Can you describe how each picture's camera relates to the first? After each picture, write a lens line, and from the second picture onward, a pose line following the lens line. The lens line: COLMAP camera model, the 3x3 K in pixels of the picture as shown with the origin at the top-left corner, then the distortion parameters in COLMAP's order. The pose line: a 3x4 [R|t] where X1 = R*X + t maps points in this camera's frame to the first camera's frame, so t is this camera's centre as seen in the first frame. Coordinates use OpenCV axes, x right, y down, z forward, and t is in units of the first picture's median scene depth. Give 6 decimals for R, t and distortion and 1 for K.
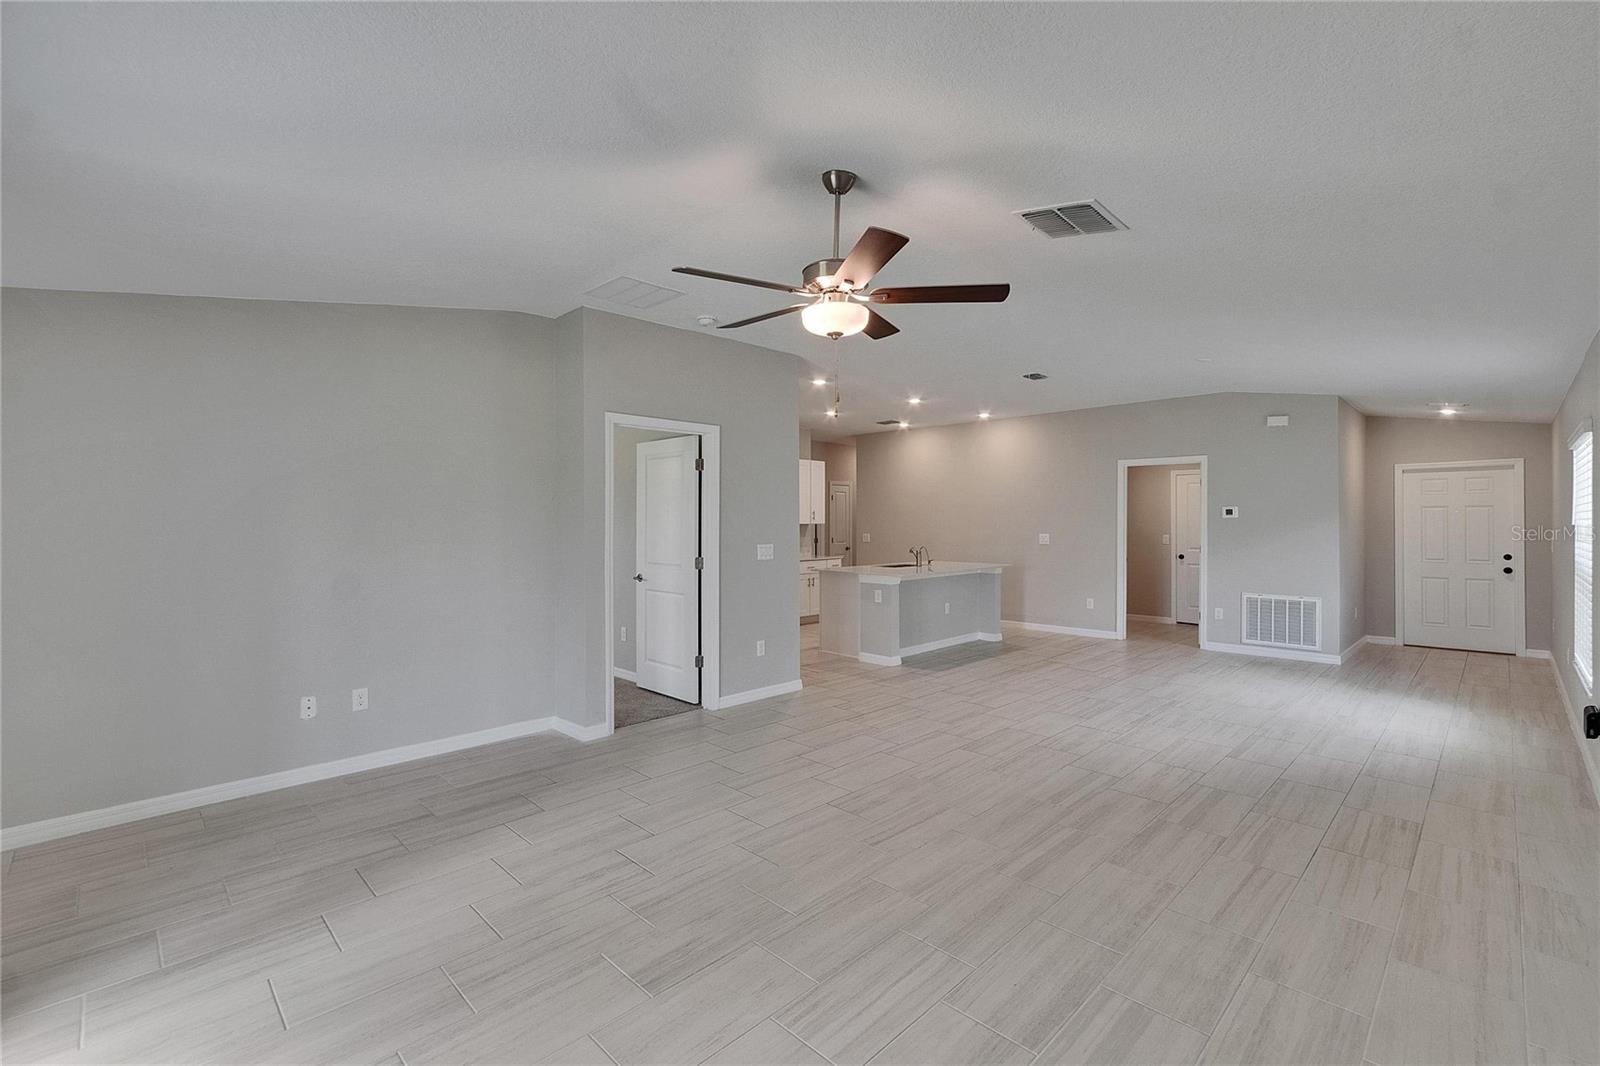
lens RADIAL K [[711.7, 0, 787.3], [0, 711.7, 518.1], [0, 0, 1]] dist [-0.001993, 0.000301]
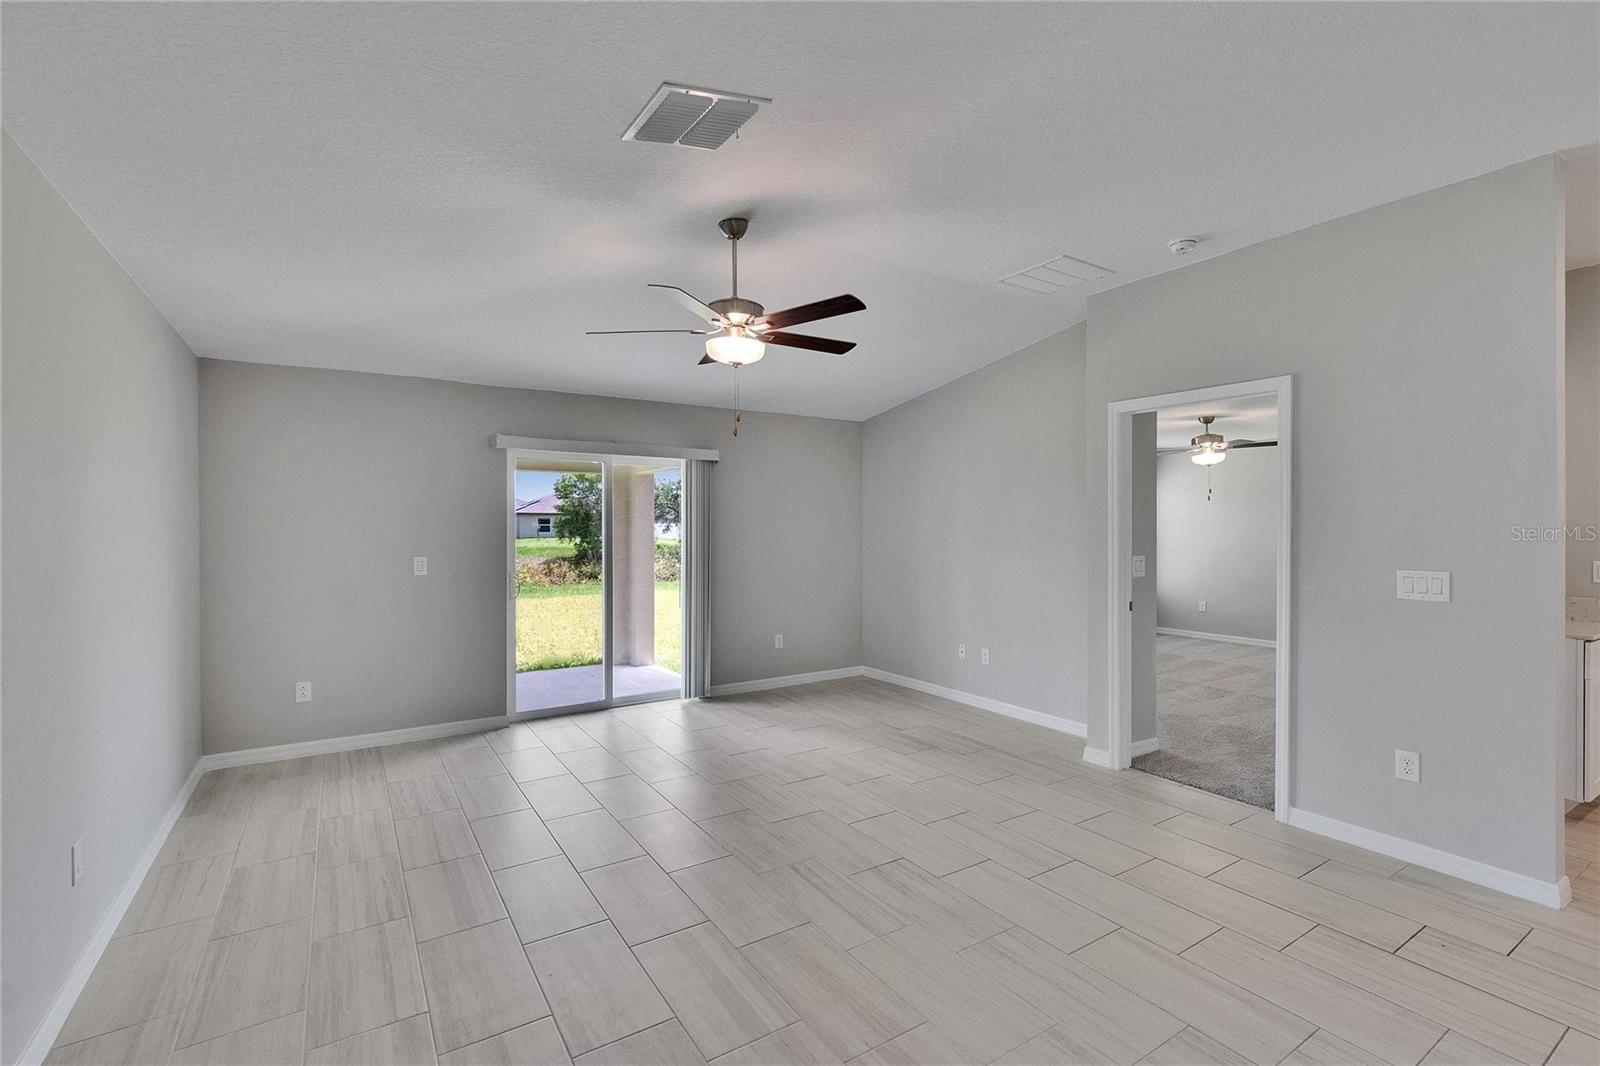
lens RADIAL K [[711.7, 0, 787.3], [0, 711.7, 518.1], [0, 0, 1]] dist [-0.001993, 0.000301]
pose [[-0.214313, -0.006009, -0.976746, 0.893737], [0.006454, 0.999951, -0.007568, -0.001587], [0.976744, -0.007926, -0.214264, 1.016599]]
